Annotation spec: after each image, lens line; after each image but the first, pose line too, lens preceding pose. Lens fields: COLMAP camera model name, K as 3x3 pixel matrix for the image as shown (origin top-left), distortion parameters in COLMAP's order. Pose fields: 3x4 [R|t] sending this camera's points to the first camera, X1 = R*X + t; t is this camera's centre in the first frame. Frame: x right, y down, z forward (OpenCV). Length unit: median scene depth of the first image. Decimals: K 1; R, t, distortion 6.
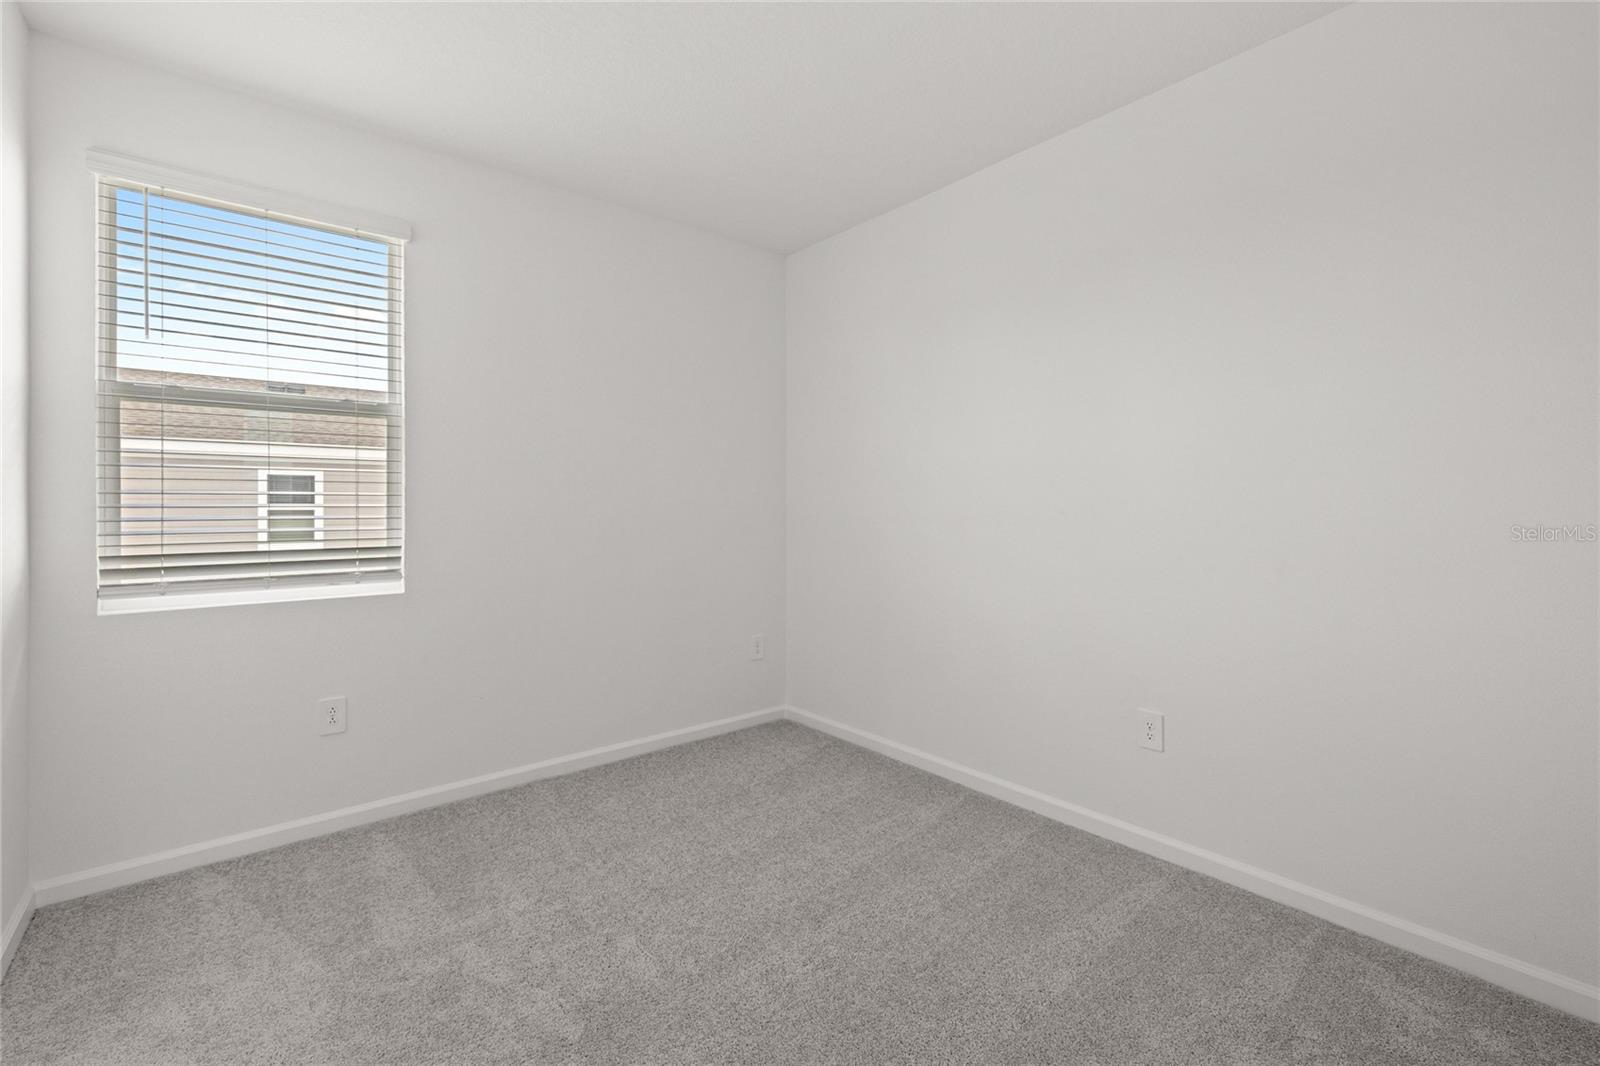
lens RADIAL K [[690.0, 0, 809.3], [0, 690.0, 502.2], [0, 0, 1]] dist [0.005486, -0.001008]
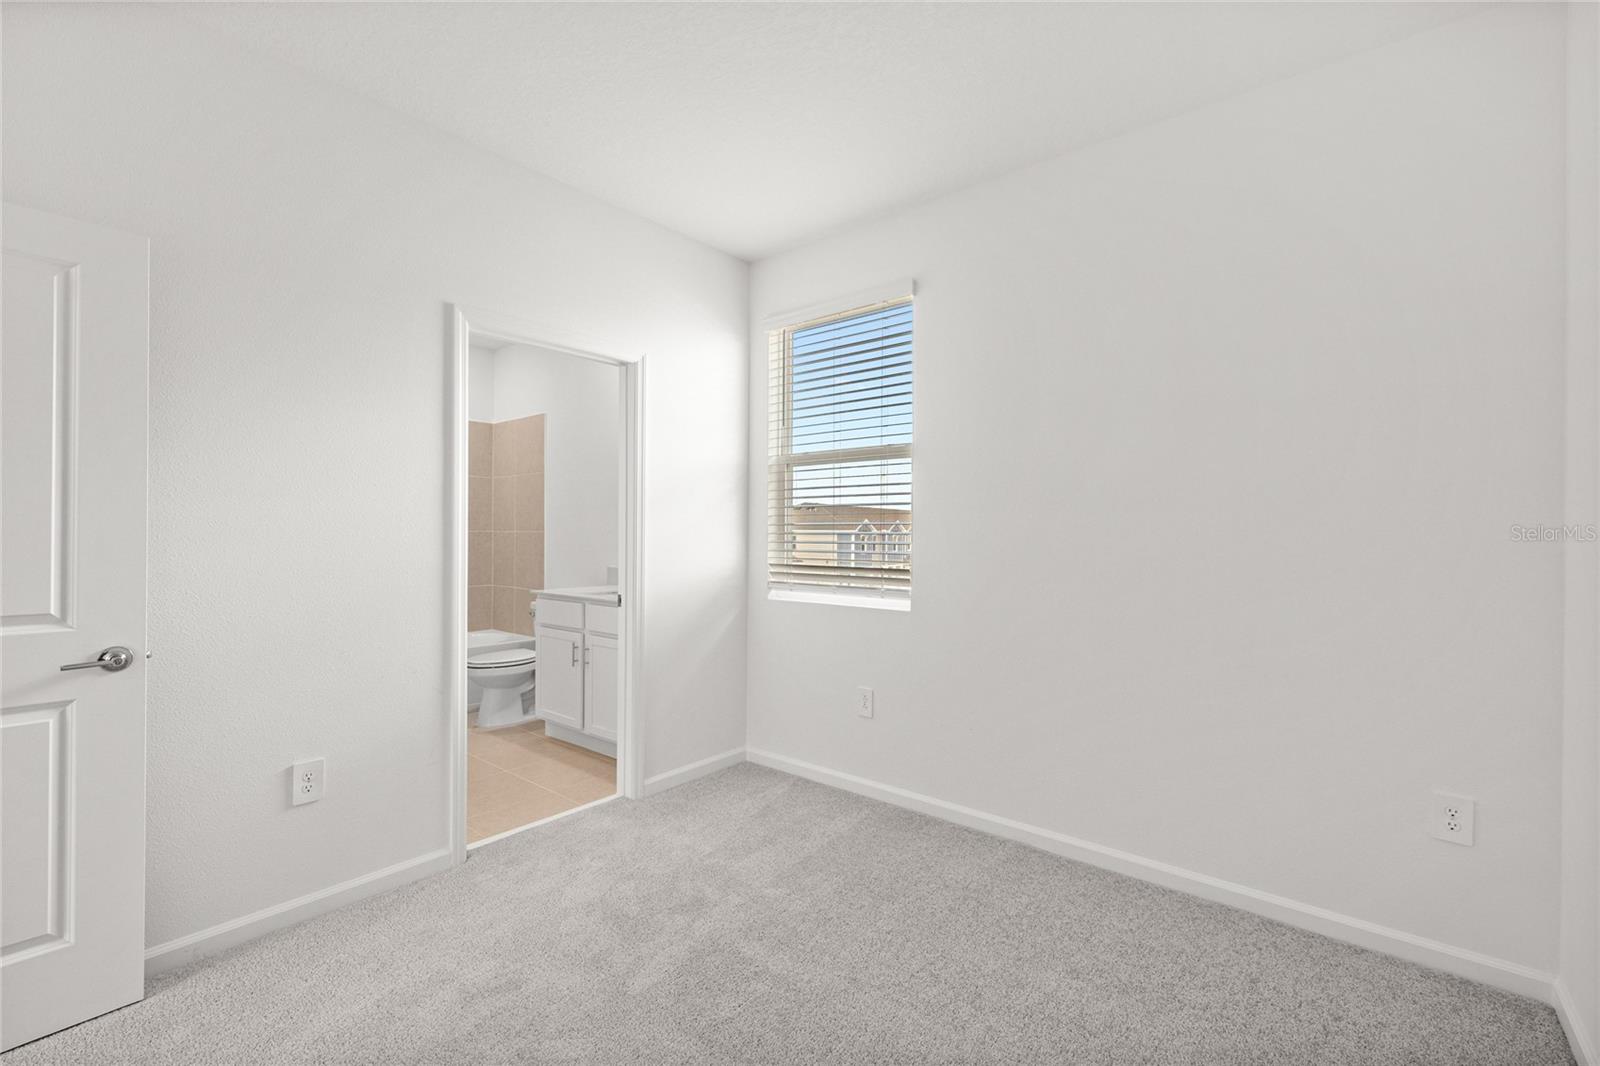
lens RADIAL K [[690.0, 0, 785.8], [0, 690.0, 535.8], [0, 0, 1]] dist [0.005486, -0.001008]
pose [[0.162202, 0.000633, -0.986757, 0.575788], [-0.004161, 0.999991, -0.000043, 0.012003], [0.986749, 0.004113, 0.162204, 0.738032]]
